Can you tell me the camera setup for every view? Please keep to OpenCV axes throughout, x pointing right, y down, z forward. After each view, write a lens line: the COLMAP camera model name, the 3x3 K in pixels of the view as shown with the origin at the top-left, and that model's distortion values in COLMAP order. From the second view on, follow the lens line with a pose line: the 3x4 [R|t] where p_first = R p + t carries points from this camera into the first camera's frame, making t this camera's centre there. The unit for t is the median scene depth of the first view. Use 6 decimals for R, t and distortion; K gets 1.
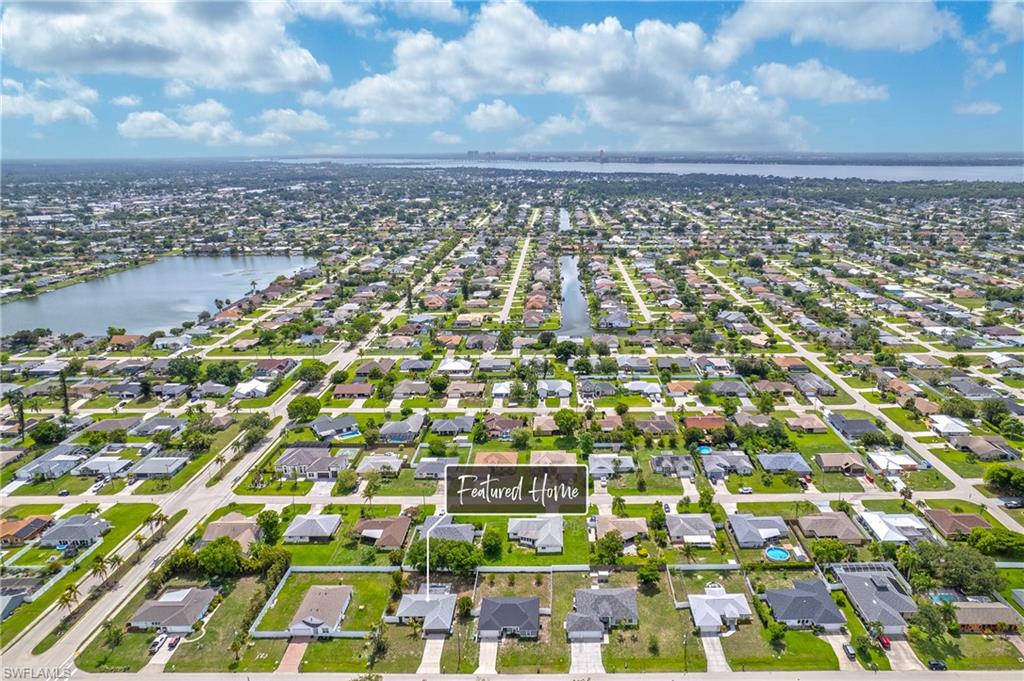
lens RADIAL K [[664.0, 0, 542.0], [0, 664.0, 295.2], [0, 0, 1]] dist [-0.042999, 0.022822]
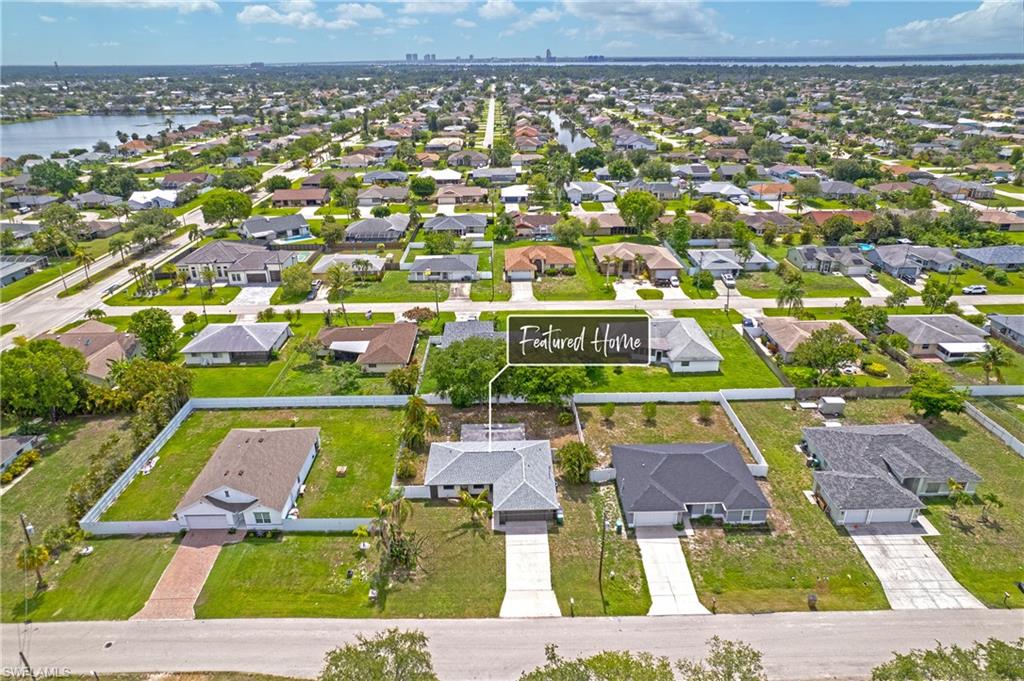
lens RADIAL K [[664.0, 0, 502.3], [0, 664.0, 337.2], [0, 0, 1]] dist [-0.042999, 0.022822]
pose [[0.999801, -0.005428, 0.019184, -0.122157], [0.001447, 0.979440, 0.201729, 0.208345], [-0.019884, -0.201661, 0.979254, 0.403374]]
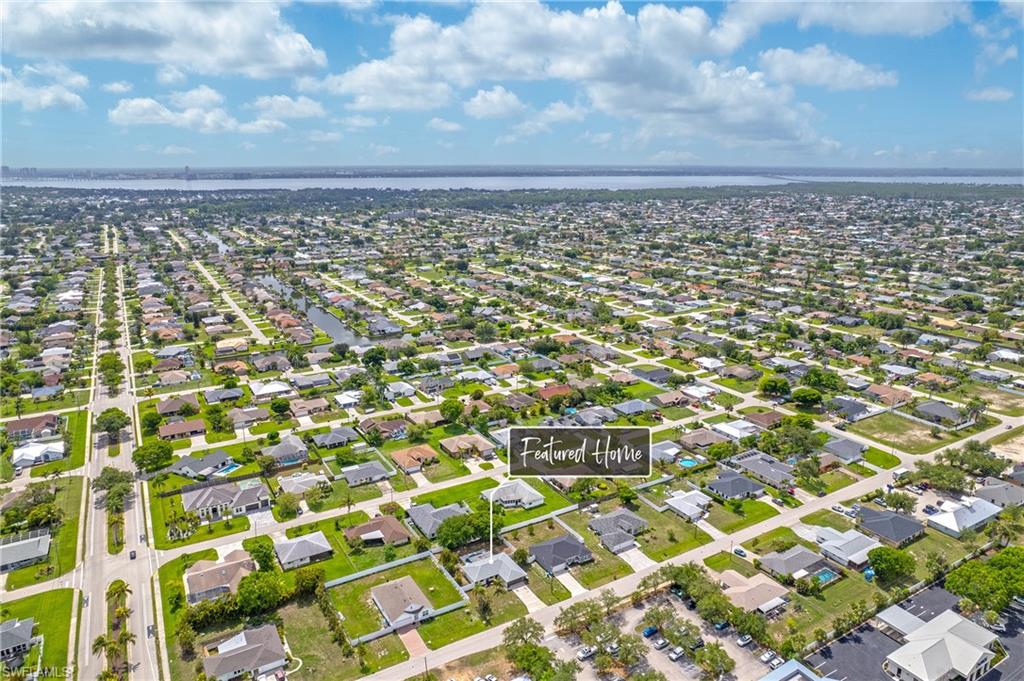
lens RADIAL K [[664.0, 0, 519.7], [0, 664.0, 344.9], [0, 0, 1]] dist [-0.042999, 0.022822]
pose [[0.860204, -0.130959, 0.492848, -0.440915], [0.105645, 0.991260, 0.079006, 0.013309], [-0.498887, -0.015894, 0.866521, 0.013111]]
